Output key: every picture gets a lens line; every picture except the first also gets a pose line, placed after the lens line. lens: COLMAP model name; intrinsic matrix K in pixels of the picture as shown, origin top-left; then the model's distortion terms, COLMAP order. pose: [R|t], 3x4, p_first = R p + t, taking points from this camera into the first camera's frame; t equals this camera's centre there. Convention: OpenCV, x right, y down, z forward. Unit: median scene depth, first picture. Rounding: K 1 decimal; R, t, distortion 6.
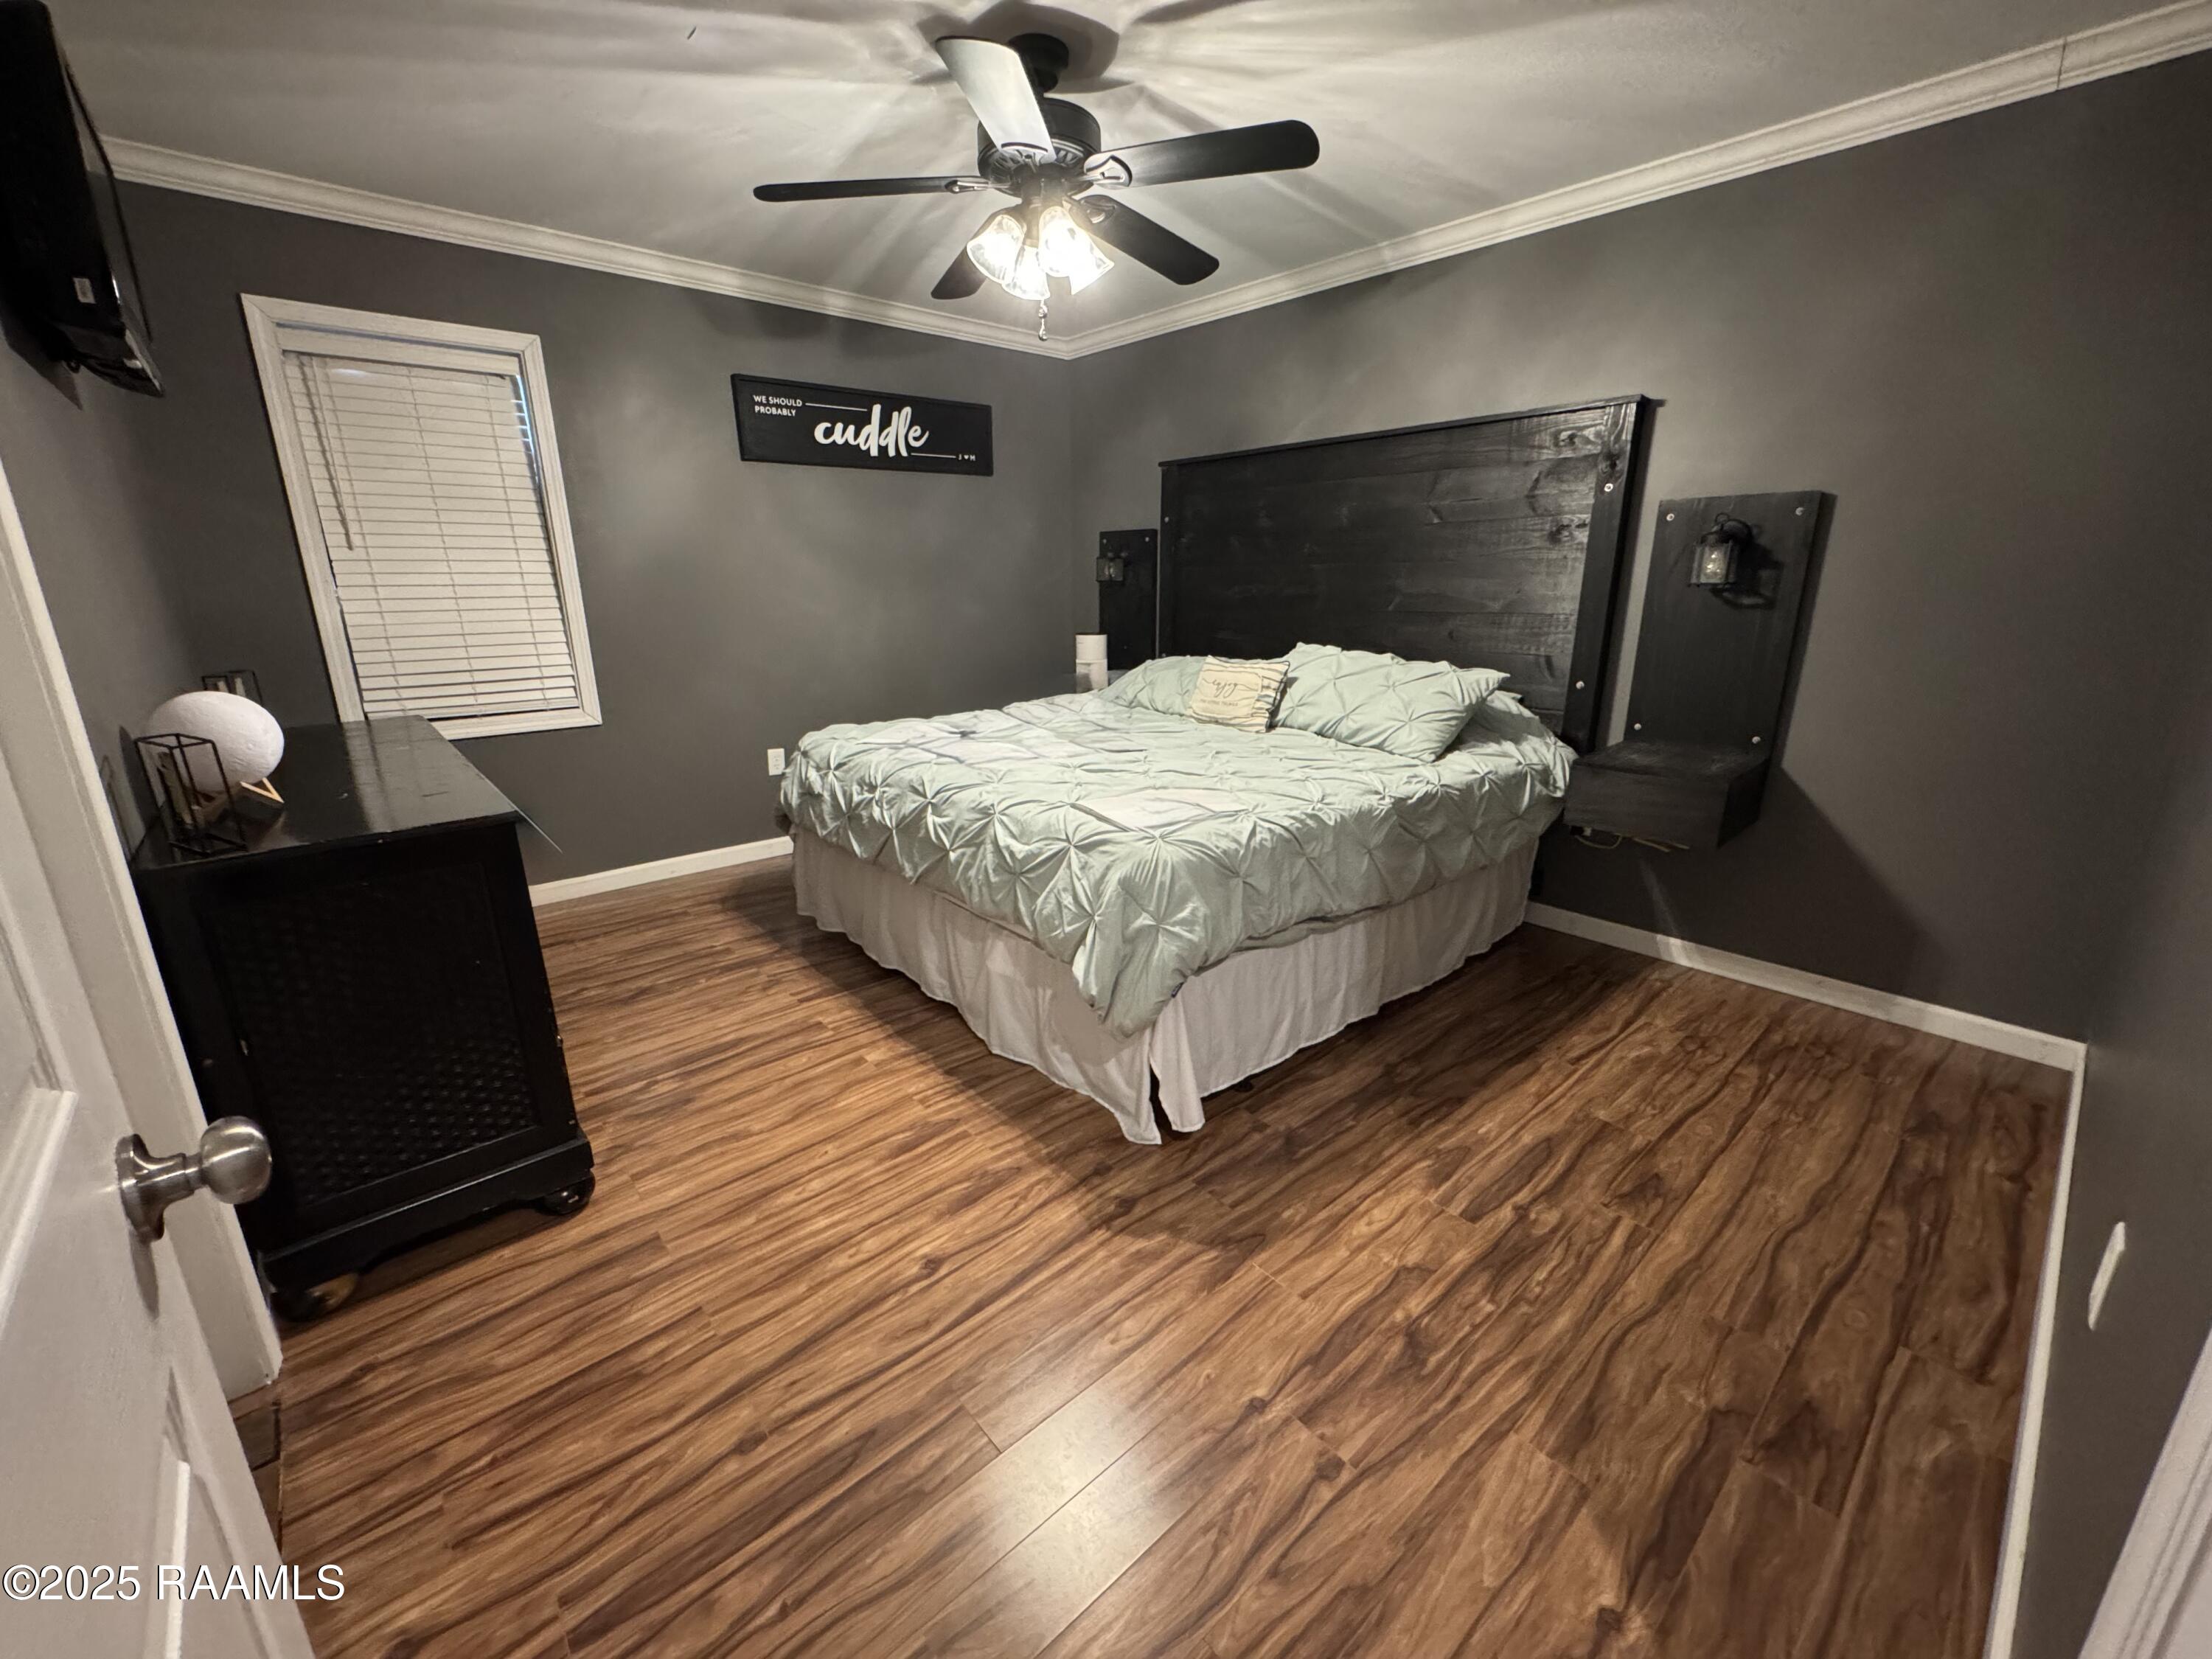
lens RADIAL K [[883.7, 0, 1102.8], [0, 883.7, 829.5], [0, 0, 1]] dist [-0.002519, 0.000139]
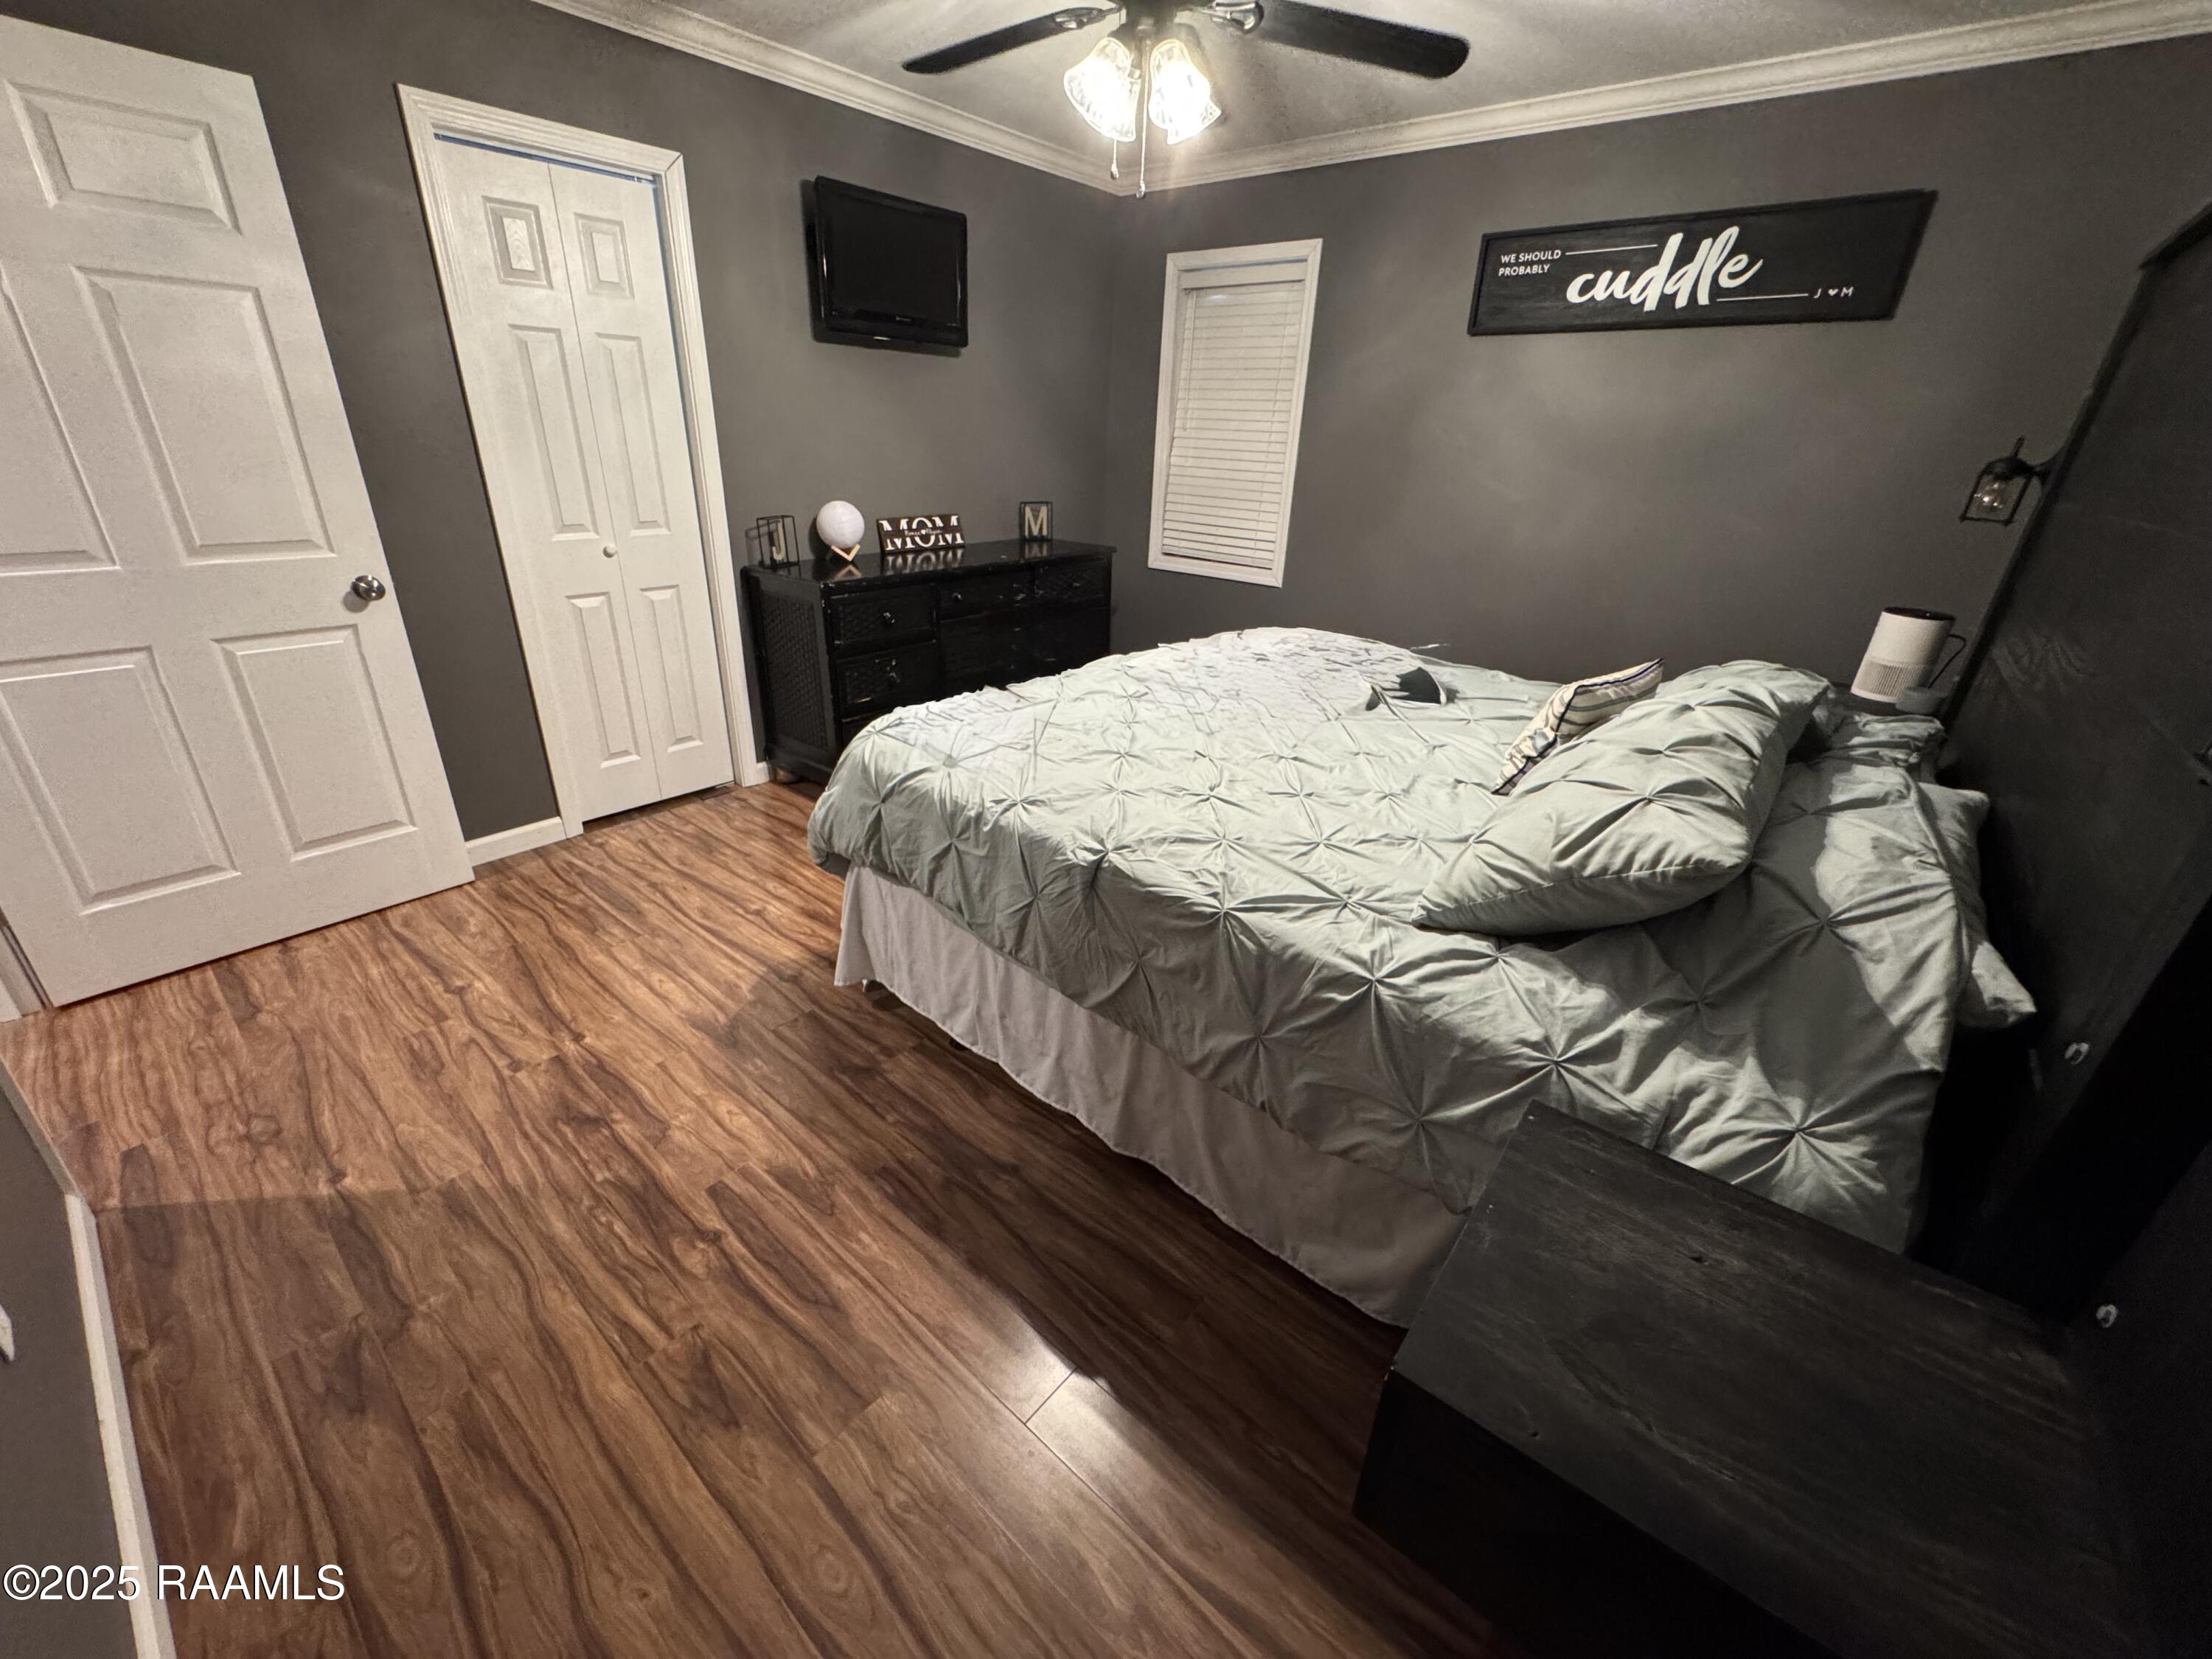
lens RADIAL K [[903.1, 0, 1106.0], [0, 903.1, 829.5], [0, 0, 1]] dist [-0.003471, -0.000193]
pose [[0.142947, 0.414766, -0.898630, 1.236507], [-0.310136, 0.880998, 0.357294, -0.389476], [0.939884, 0.227623, 0.254570, 1.107913]]
